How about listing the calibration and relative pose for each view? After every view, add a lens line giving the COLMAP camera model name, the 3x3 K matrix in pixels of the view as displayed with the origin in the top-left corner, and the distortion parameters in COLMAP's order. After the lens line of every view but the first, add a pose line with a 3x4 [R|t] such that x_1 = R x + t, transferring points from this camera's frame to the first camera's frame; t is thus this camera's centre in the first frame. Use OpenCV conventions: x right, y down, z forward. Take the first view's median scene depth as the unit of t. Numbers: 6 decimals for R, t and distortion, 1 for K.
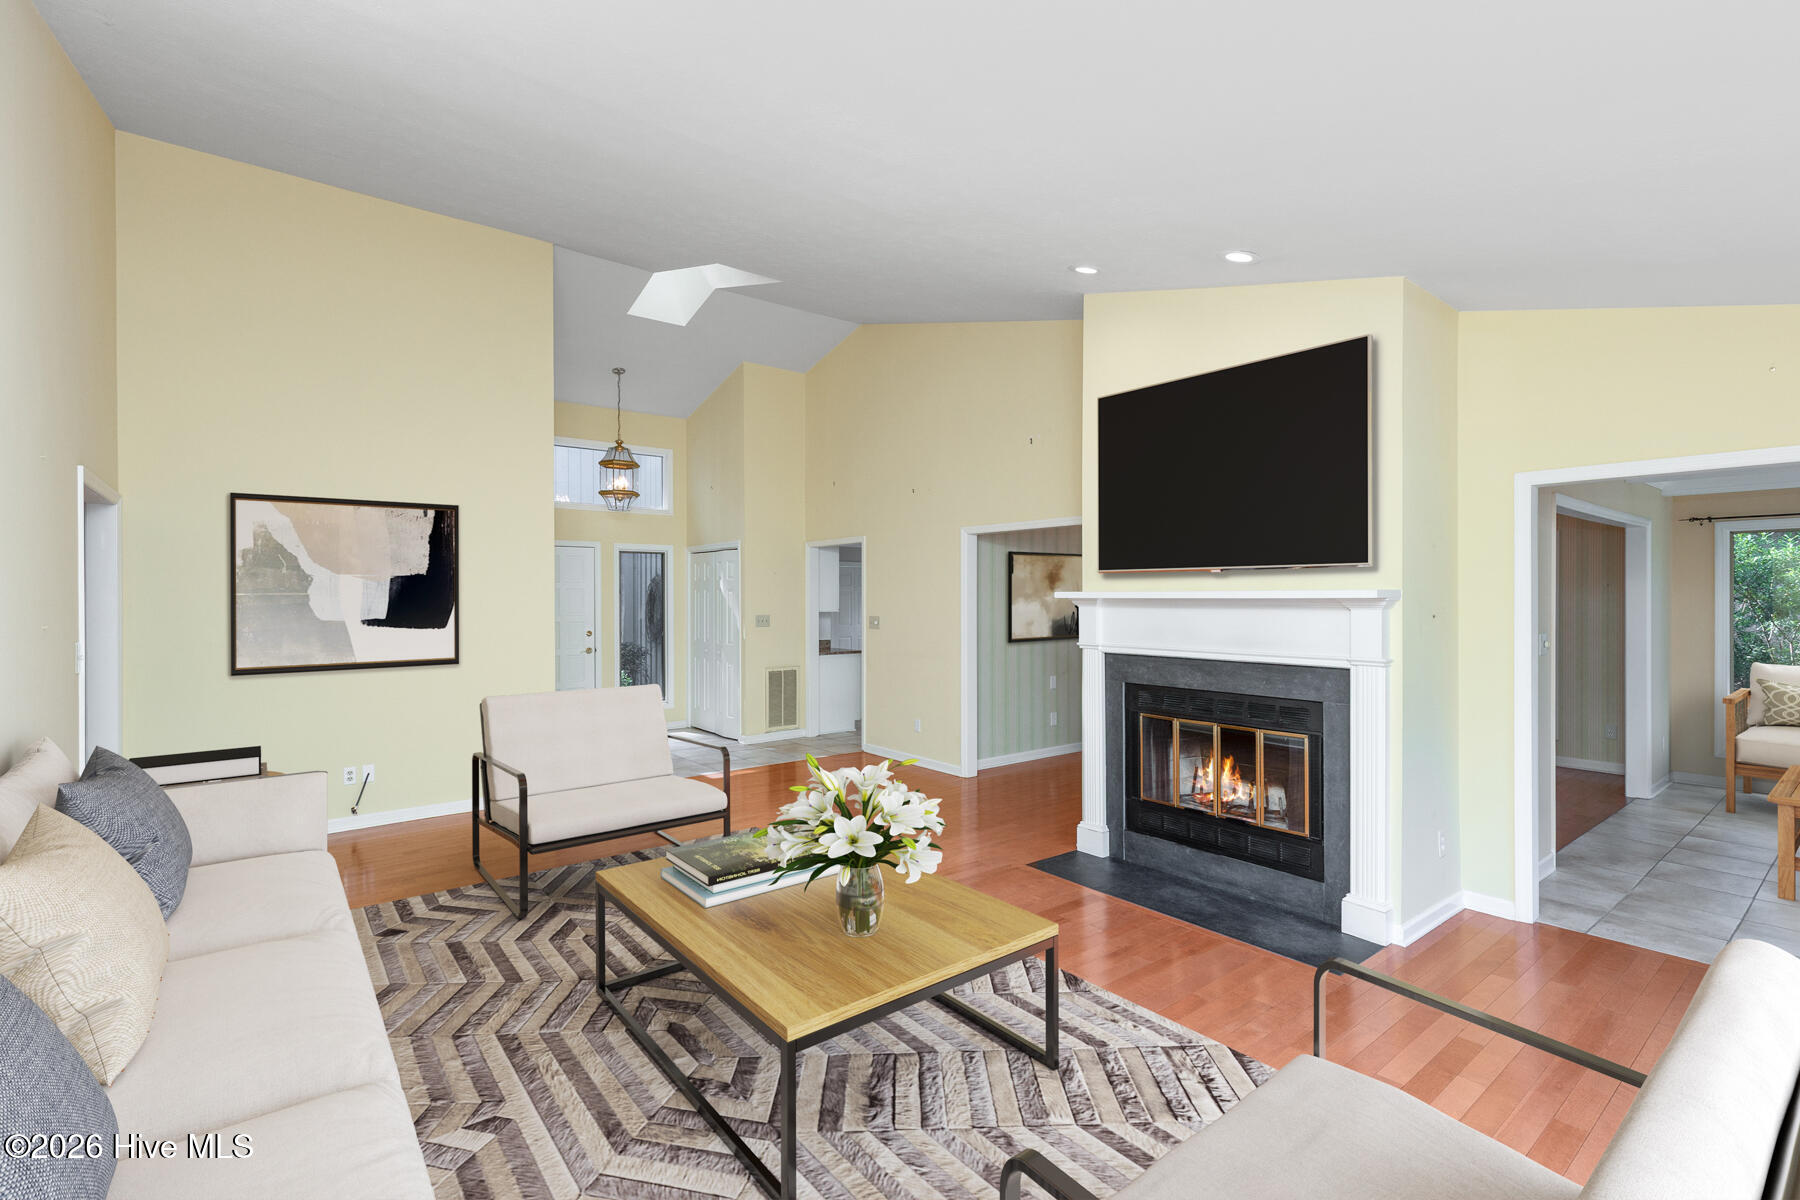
lens RADIAL K [[813.4, 0, 909.4], [0, 813.4, 595.0], [0, 0, 1]] dist [0.008275, -0.000649]
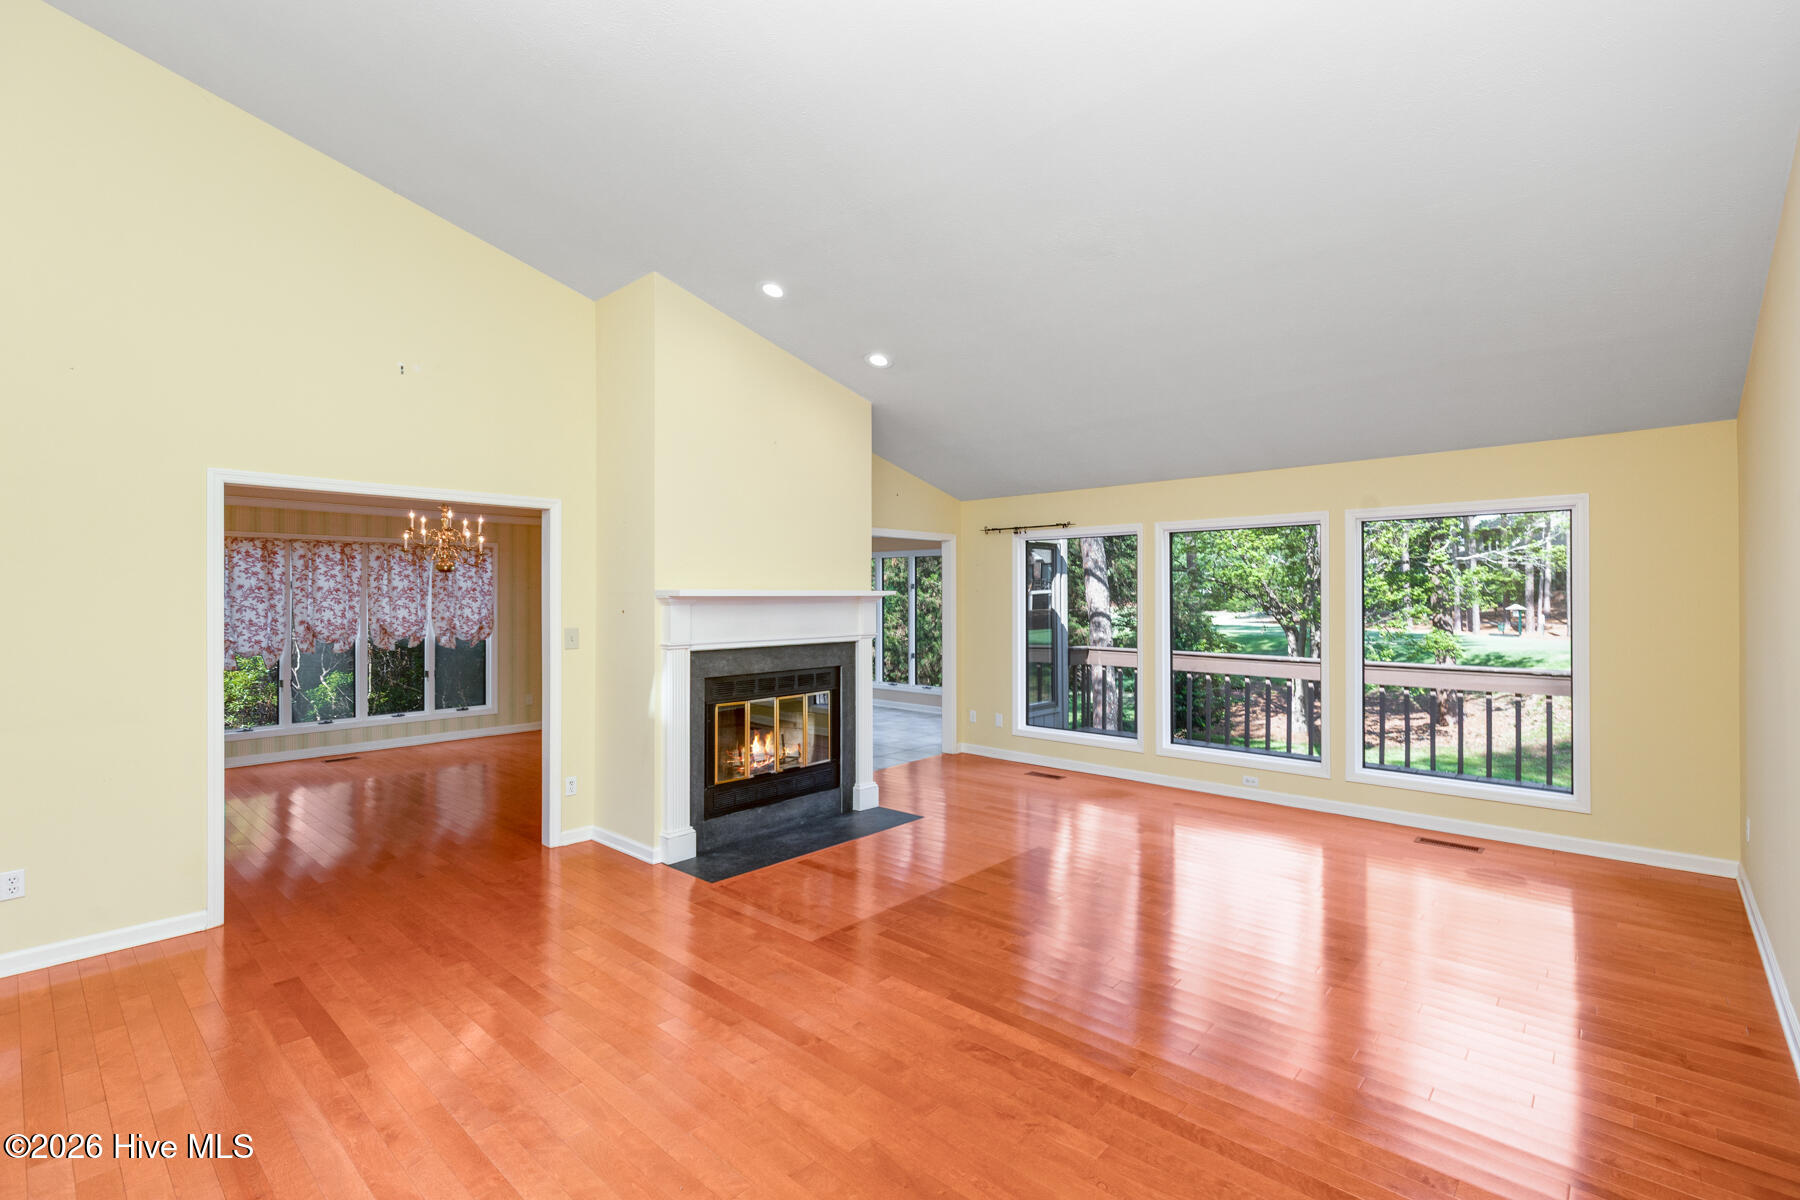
lens RADIAL K [[813.4, 0, 909.4], [0, 813.4, 595.0], [0, 0, 1]] dist [0.008275, -0.000649]
pose [[-0.161720, 0.006651, 0.986814, -0.883653], [0.004887, 0.999970, -0.005939, 0.009839], [-0.986825, 0.003862, -0.161748, 1.003951]]
